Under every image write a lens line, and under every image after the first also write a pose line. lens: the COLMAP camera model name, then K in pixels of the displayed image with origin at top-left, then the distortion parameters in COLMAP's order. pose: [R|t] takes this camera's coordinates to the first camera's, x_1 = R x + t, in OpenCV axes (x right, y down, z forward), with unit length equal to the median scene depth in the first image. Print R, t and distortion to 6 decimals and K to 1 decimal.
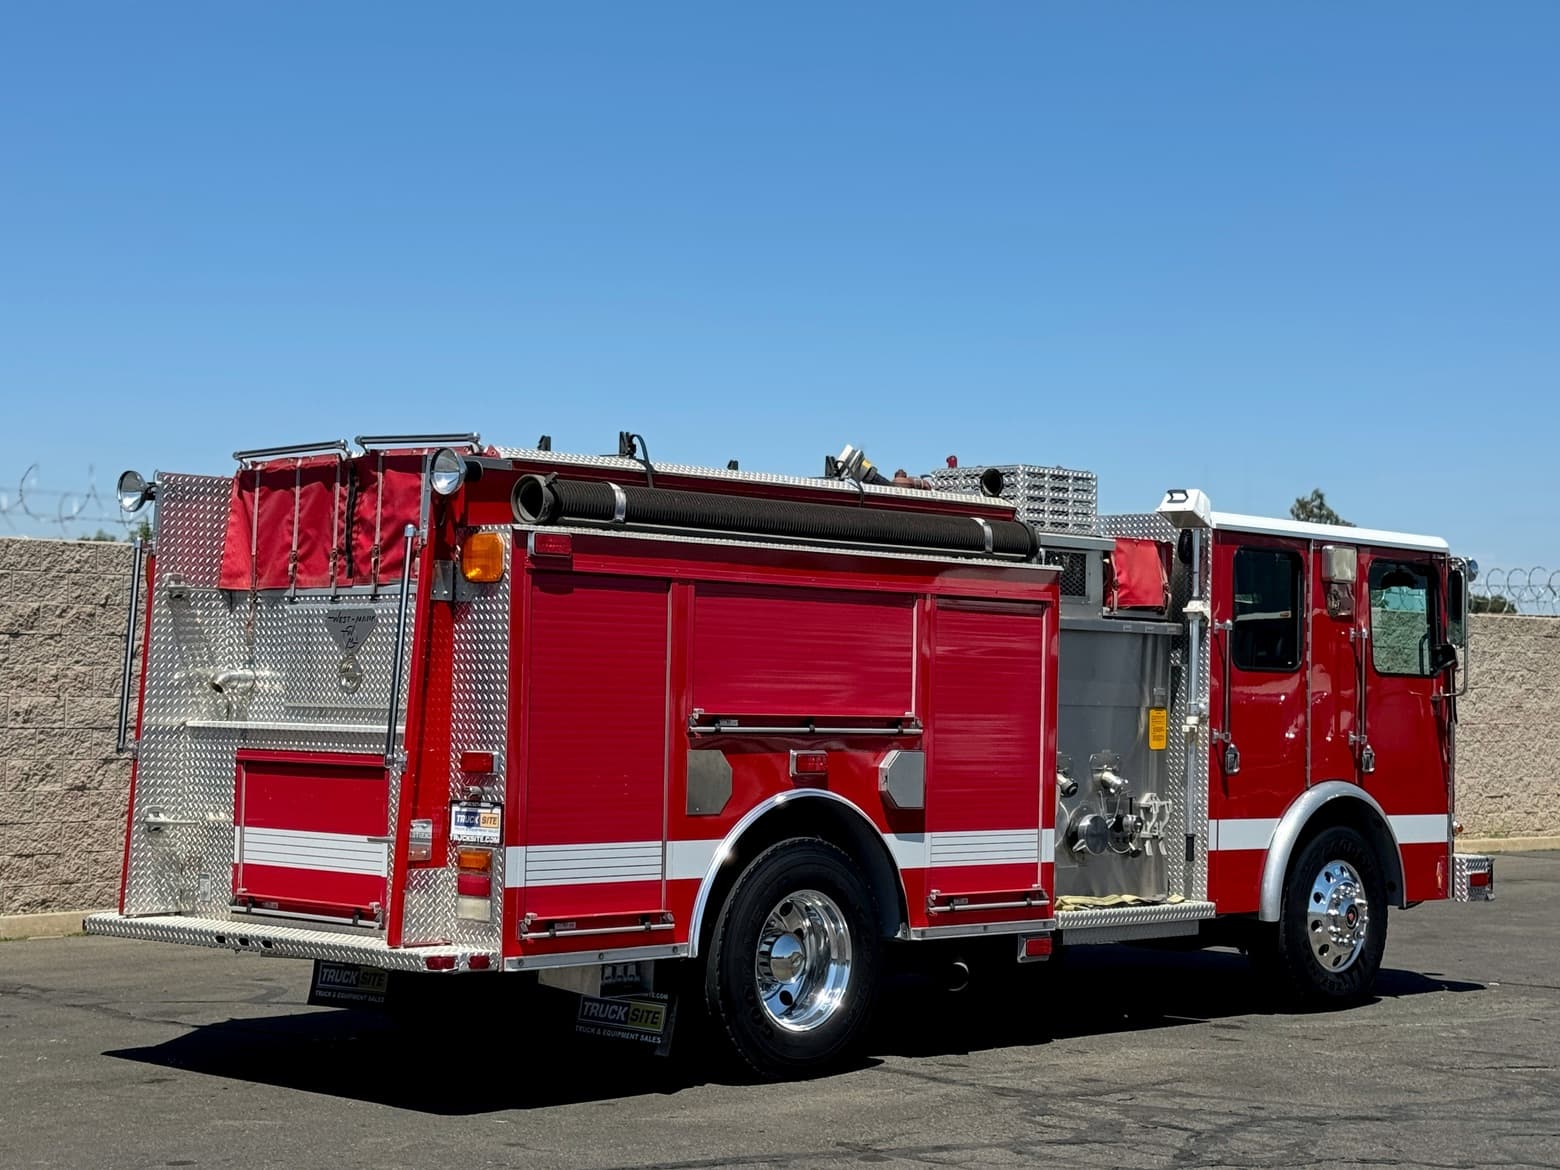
lens RADIAL K [[2772.6, 0, 774.6], [0, 2772.6, 593.3], [0, 0, 1]] dist [0.111044, 0.000000]
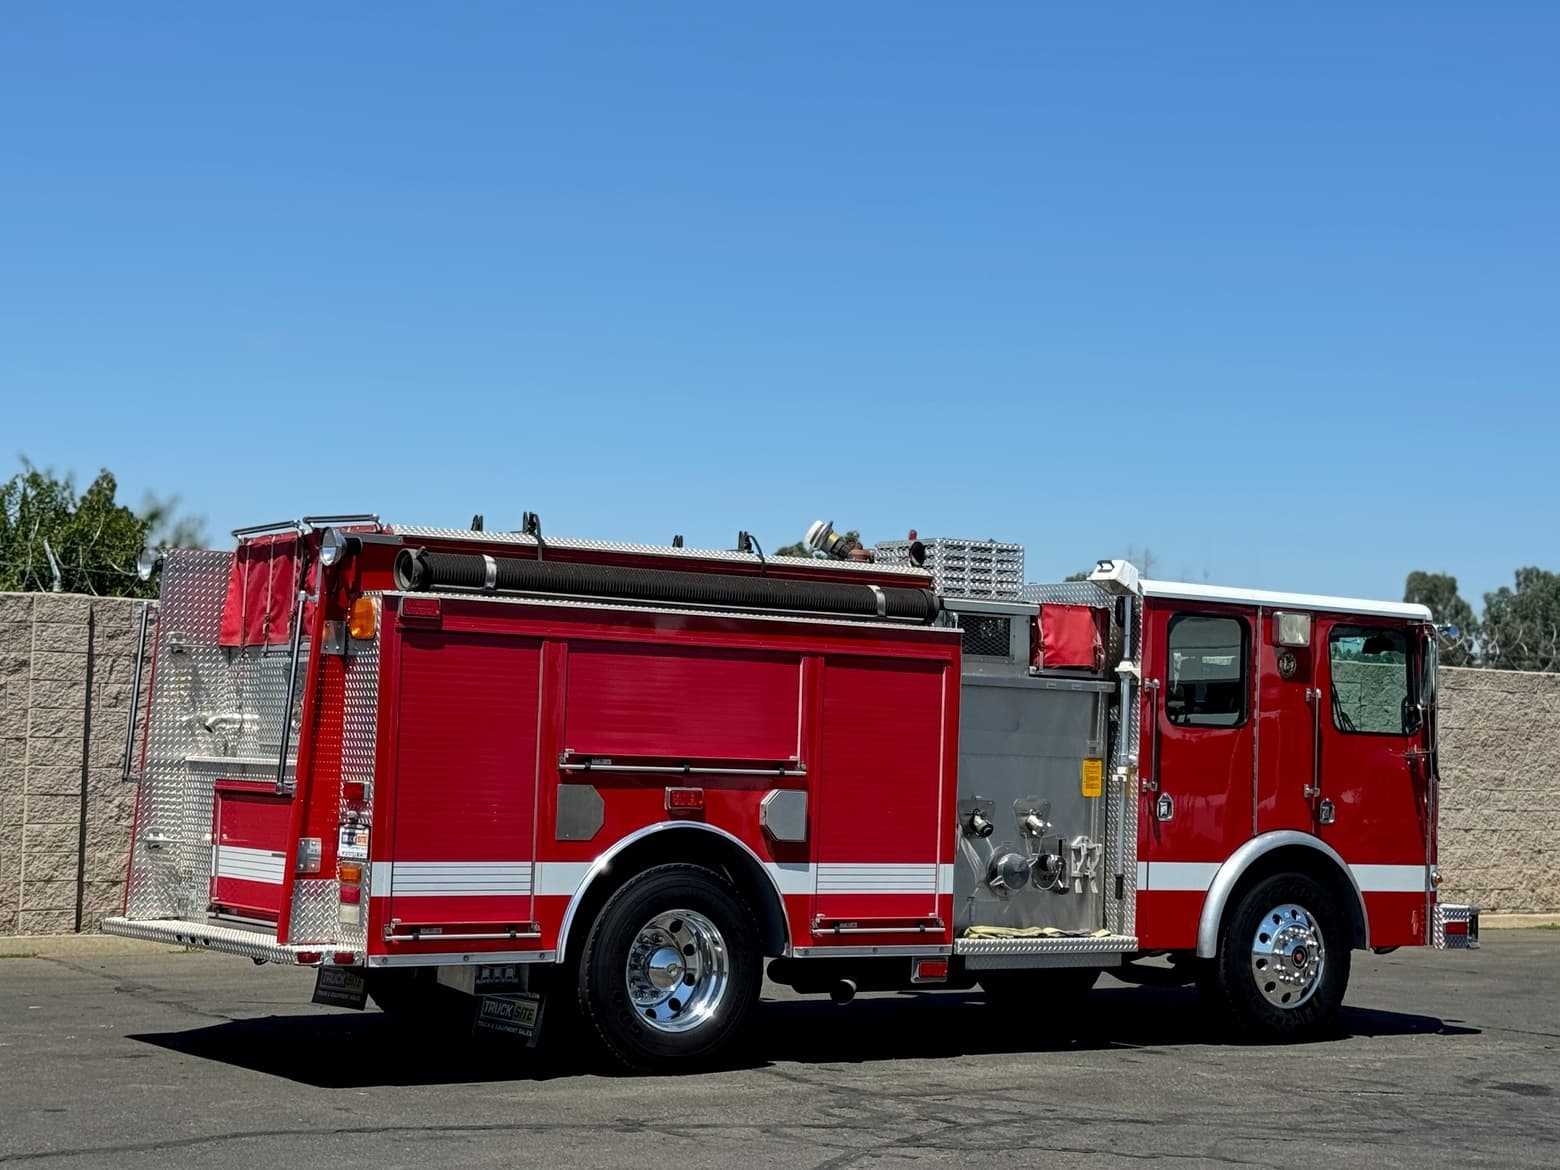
lens RADIAL K [[2772.6, 0, 778.6], [0, 2772.6, 586.0], [0, 0, 1]] dist [0.111044, 0.000000]
pose [[0.981144, 0.000226, -0.193277, 0.261594], [-0.005607, 0.999612, -0.027292, 0.004153], [0.193196, 0.027861, 0.980765, -0.117715]]
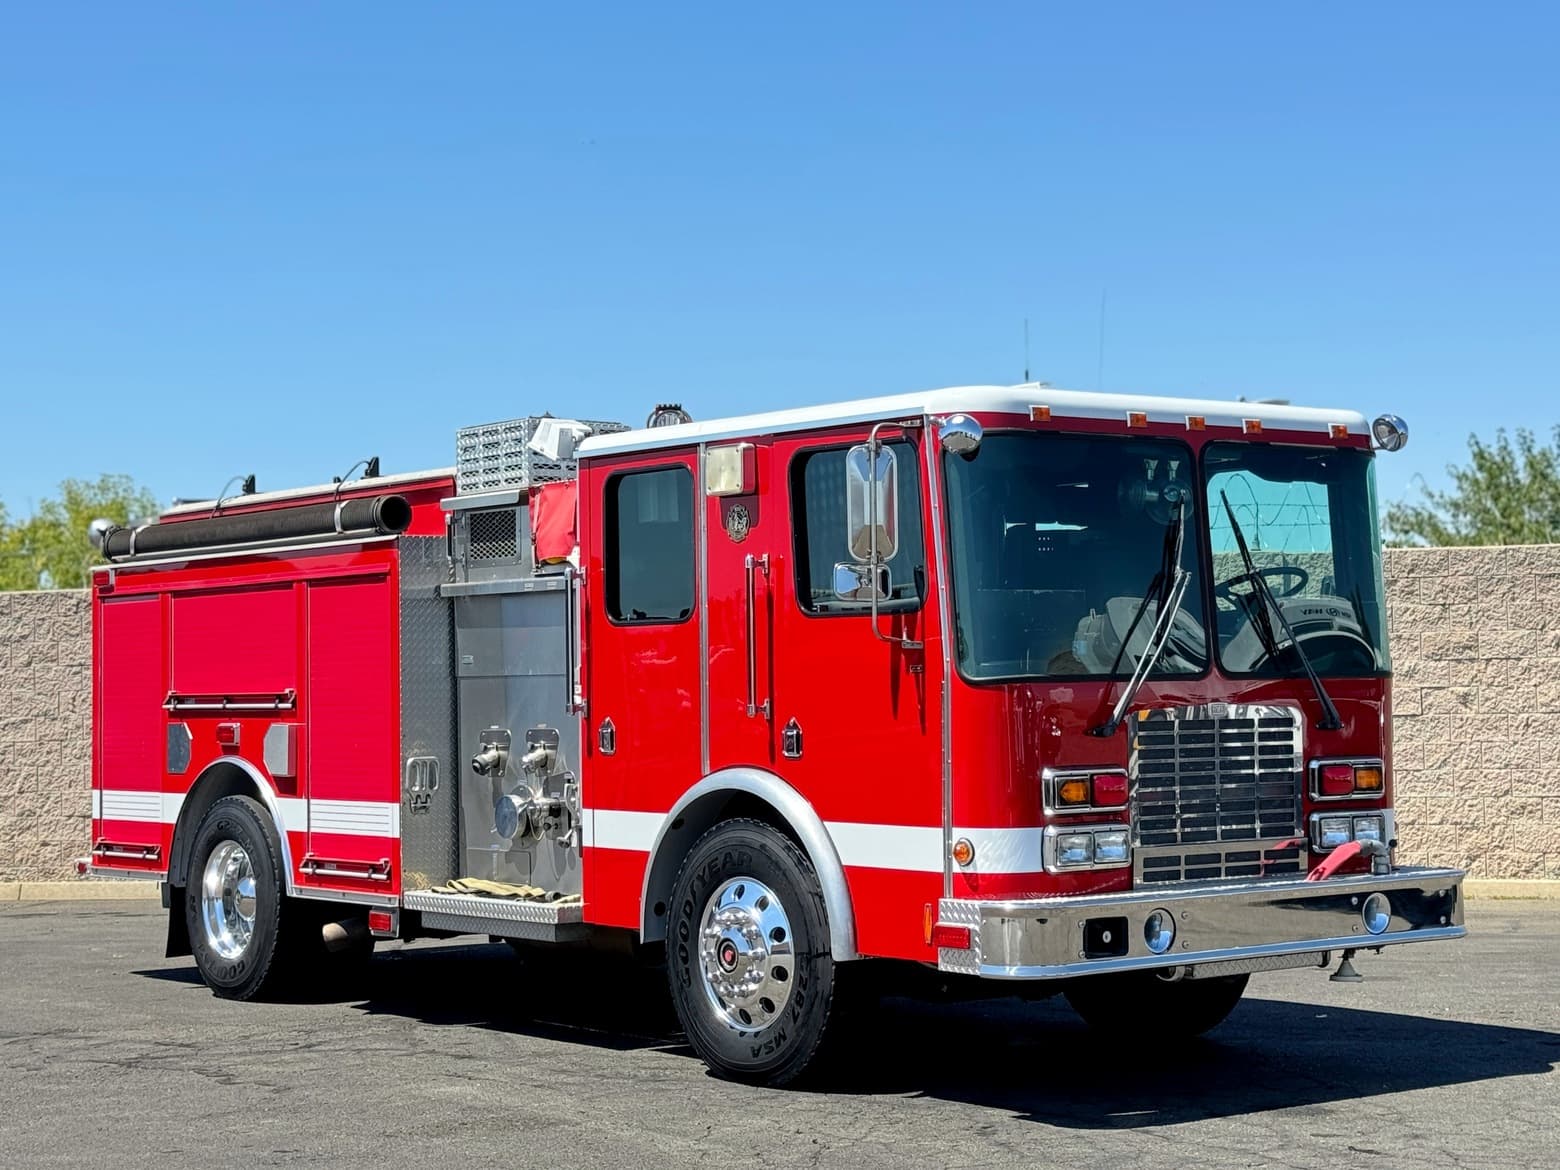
lens RADIAL K [[2772.6, 0, 786.0], [0, 2772.6, 575.7], [0, 0, 1]] dist [0.111044, 0.000000]
pose [[-0.146533, -0.059732, -0.987401, 1.111742], [0.044647, 0.996759, -0.066924, 0.080636], [0.988198, -0.053891, -0.143391, 1.352128]]
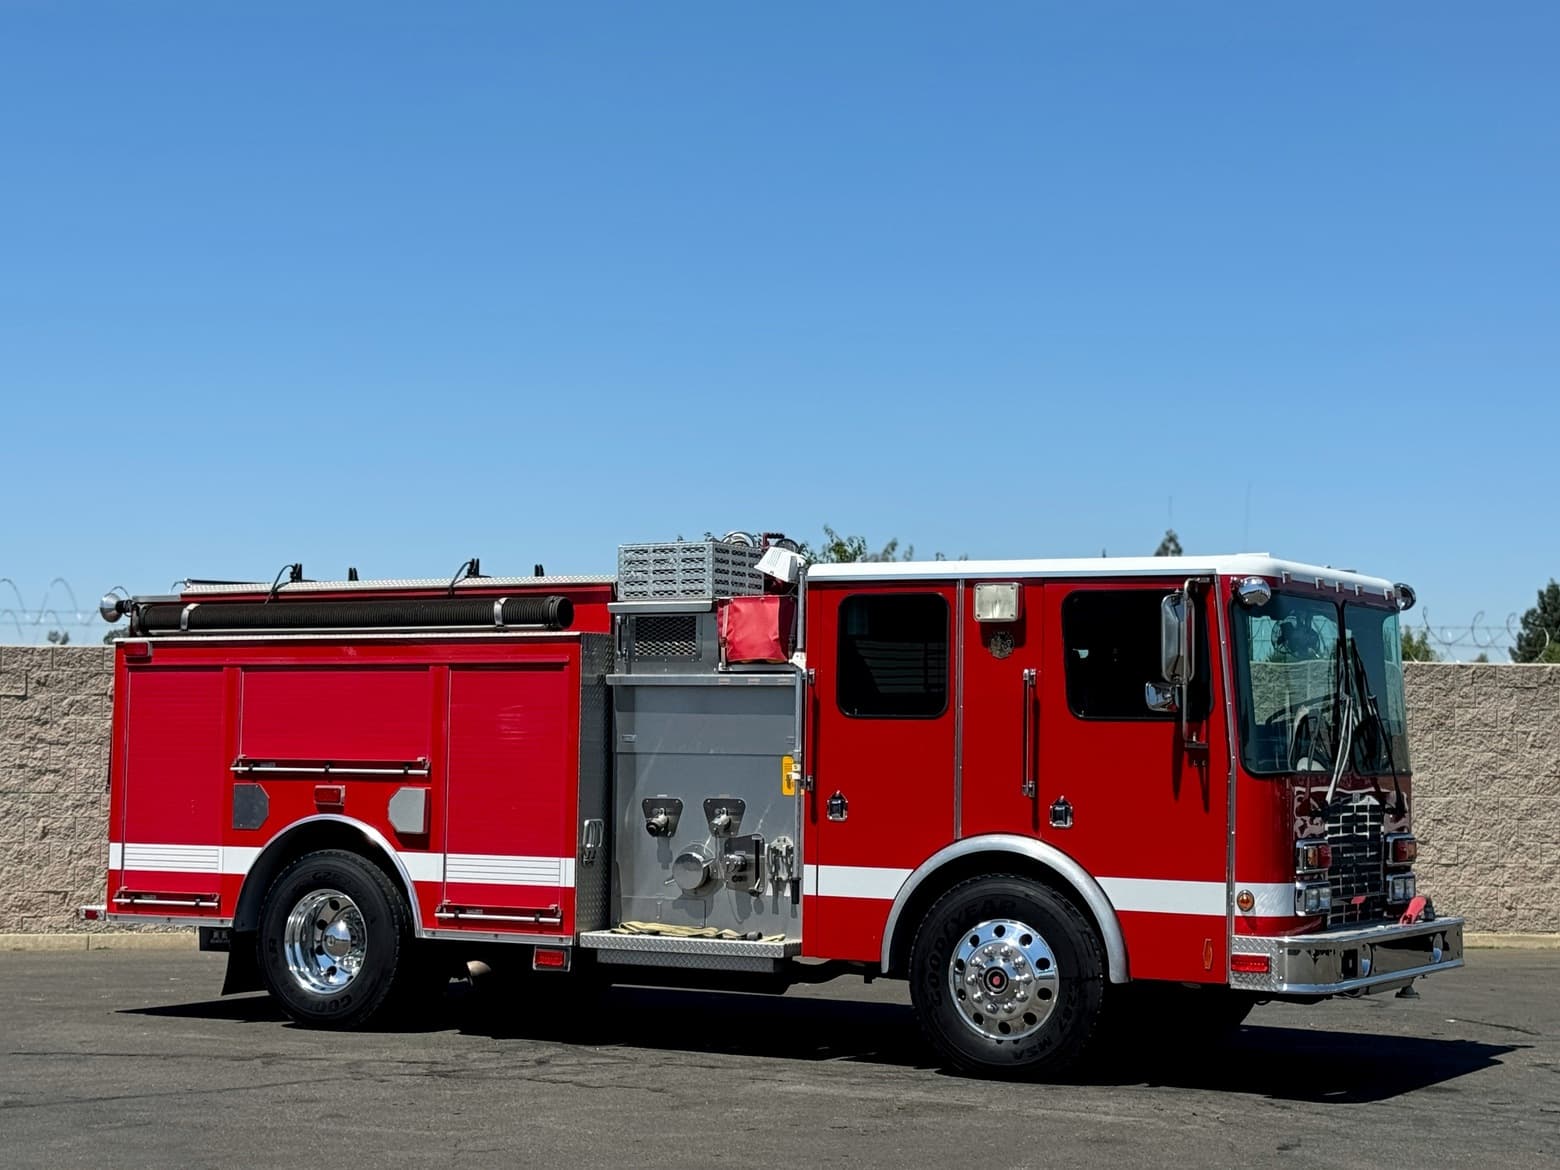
lens RADIAL K [[2847.6, 0, 762.2], [0, 2847.6, 584.0], [0, 0, 1]] dist [0.114917, 0.000000]
pose [[0.220104, -0.073317, -0.972717, 1.357897], [0.027095, 0.997246, -0.069035, 0.057832], [0.975100, -0.011160, 0.221485, 0.860378]]
